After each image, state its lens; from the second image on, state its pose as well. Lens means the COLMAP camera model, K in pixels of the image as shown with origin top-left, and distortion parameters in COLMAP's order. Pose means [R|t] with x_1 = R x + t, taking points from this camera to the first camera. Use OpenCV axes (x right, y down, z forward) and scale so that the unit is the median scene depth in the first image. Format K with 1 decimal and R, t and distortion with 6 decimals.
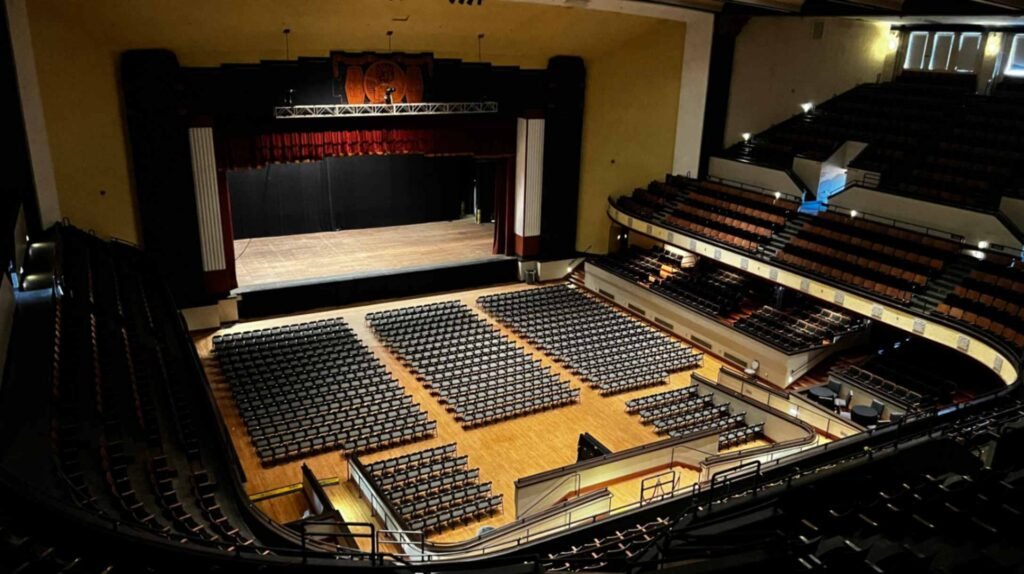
lens RADIAL K [[788.3, 0, 544.8], [0, 788.3, 285.7], [0, 0, 1]] dist [0.106300, -0.135611]
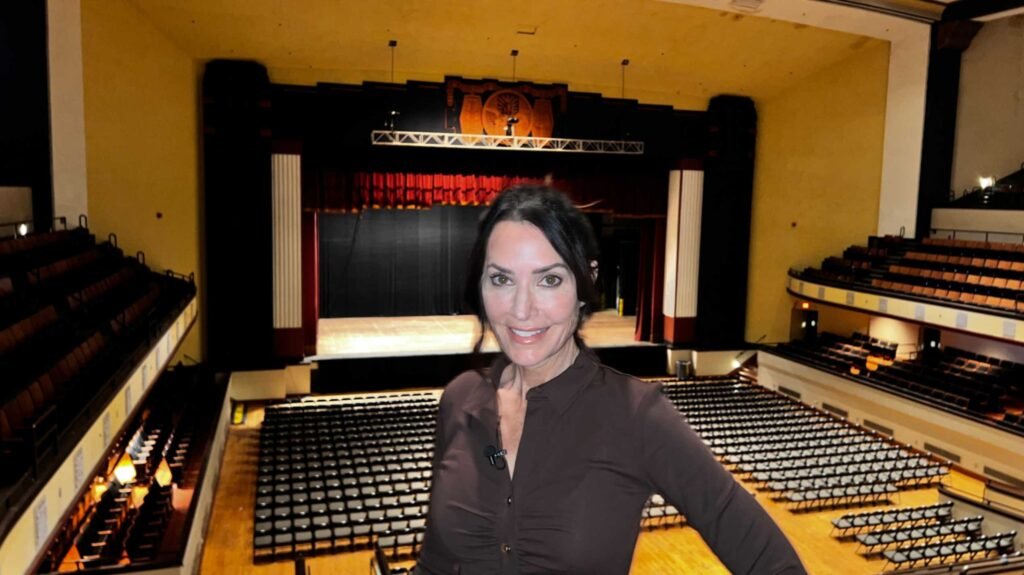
lens RADIAL K [[788.3, 0, 544.8], [0, 788.3, 286.2], [0, 0, 1]] dist [0.106300, -0.135611]
pose [[0.979654, 0.003580, -0.200660, 0.004221], [-0.047530, 0.975535, -0.214644, 0.092240], [0.194982, 0.219814, 0.955858, 0.246488]]
